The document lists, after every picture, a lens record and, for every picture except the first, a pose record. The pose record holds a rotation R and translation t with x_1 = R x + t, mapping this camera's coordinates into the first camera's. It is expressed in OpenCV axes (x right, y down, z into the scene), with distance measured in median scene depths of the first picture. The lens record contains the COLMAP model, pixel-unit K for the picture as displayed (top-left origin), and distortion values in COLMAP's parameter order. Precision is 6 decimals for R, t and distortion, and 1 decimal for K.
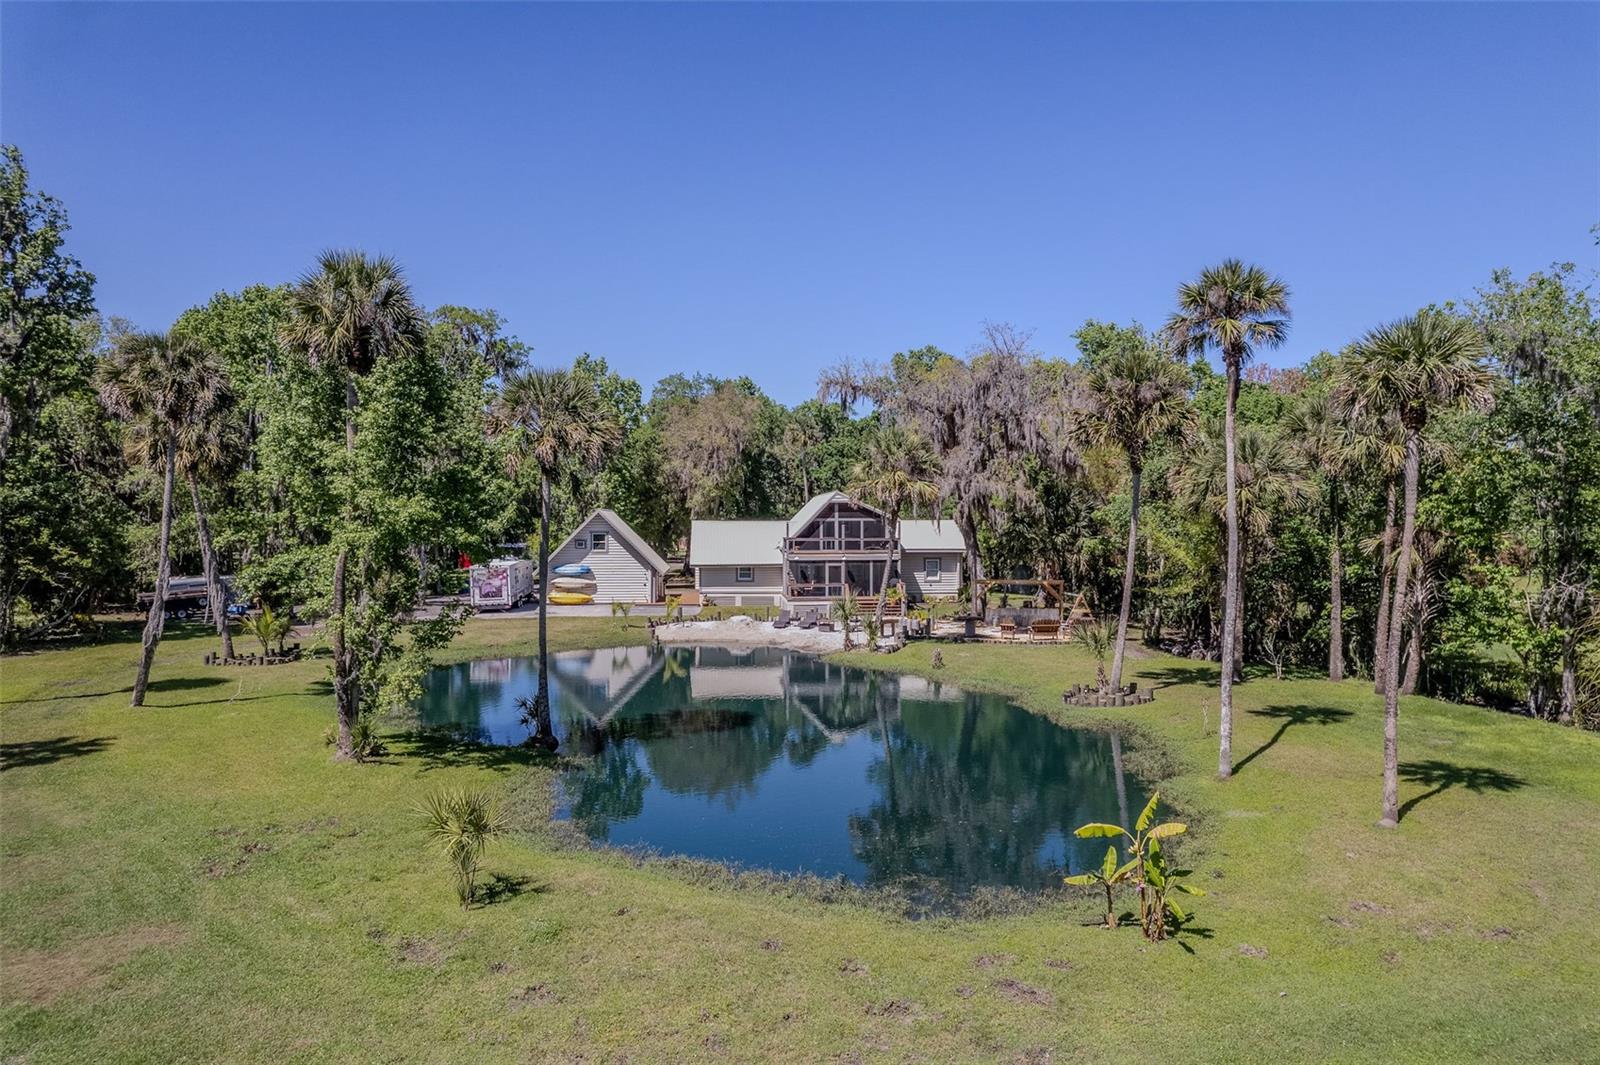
lens RADIAL K [[1016.7, 0, 800.0], [0, 1016.7, 532.5], [0, 0, 1]] dist [-0.019598, 0.002852]
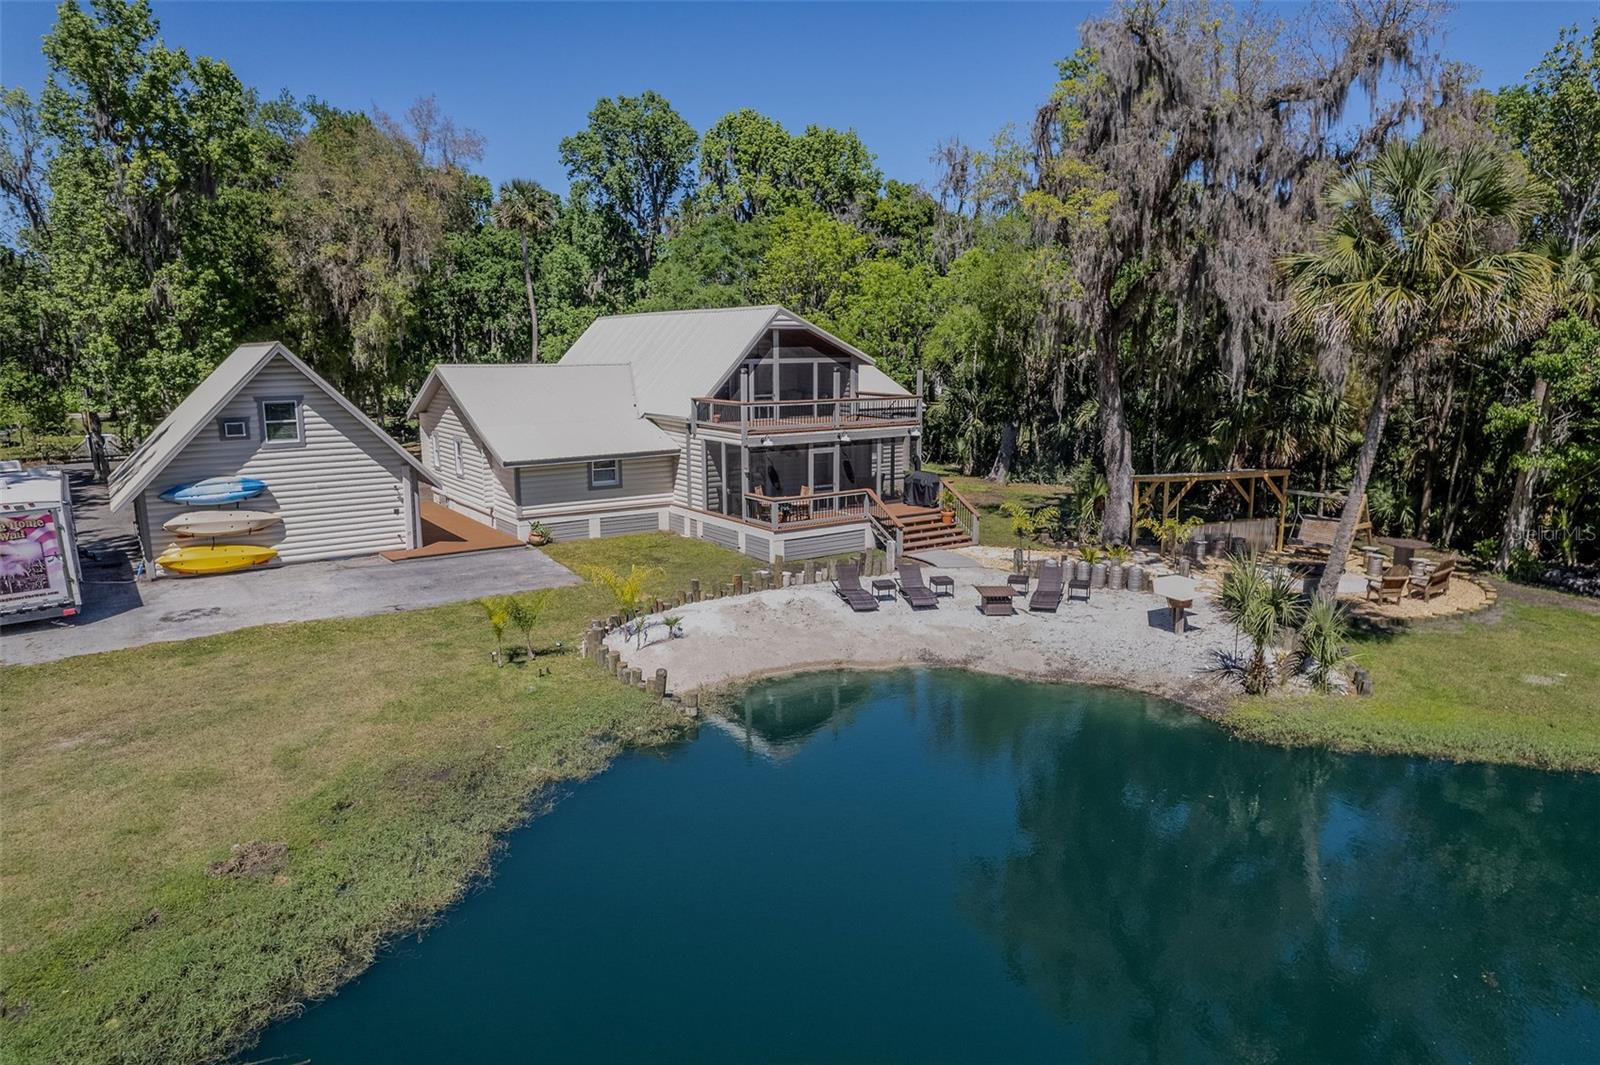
lens RADIAL K [[1016.7, 0, 800.0], [0, 1016.7, 532.5], [0, 0, 1]] dist [-0.019598, 0.002852]
pose [[0.868530, -0.092225, 0.486980, -0.220645], [0.009279, 0.985389, 0.170066, -0.014963], [-0.495549, -0.143189, 0.856696, 0.524816]]
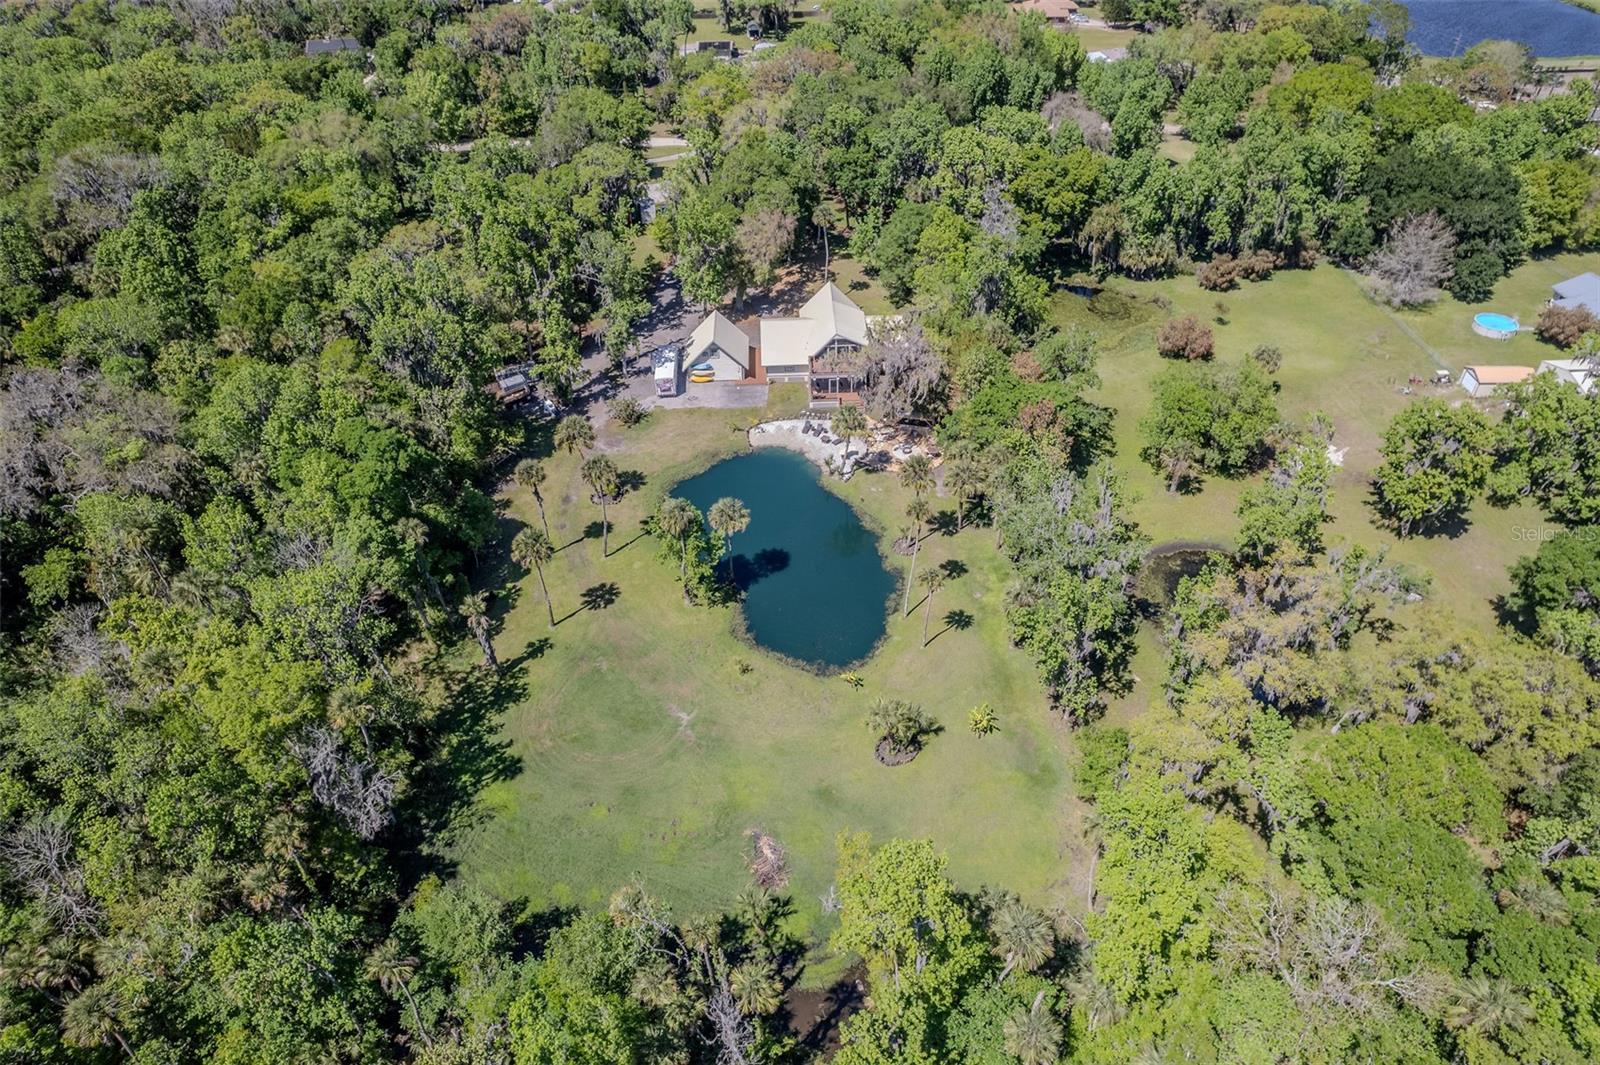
lens RADIAL K [[1016.7, 0, 800.0], [0, 1016.7, 532.5], [0, 0, 1]] dist [-0.019598, 0.002852]
pose [[0.998581, 0.017072, -0.050434, 0.070088], [0.017663, 0.787360, 0.616240, -0.919500], [0.050230, -0.616257, 0.785942, -0.732892]]
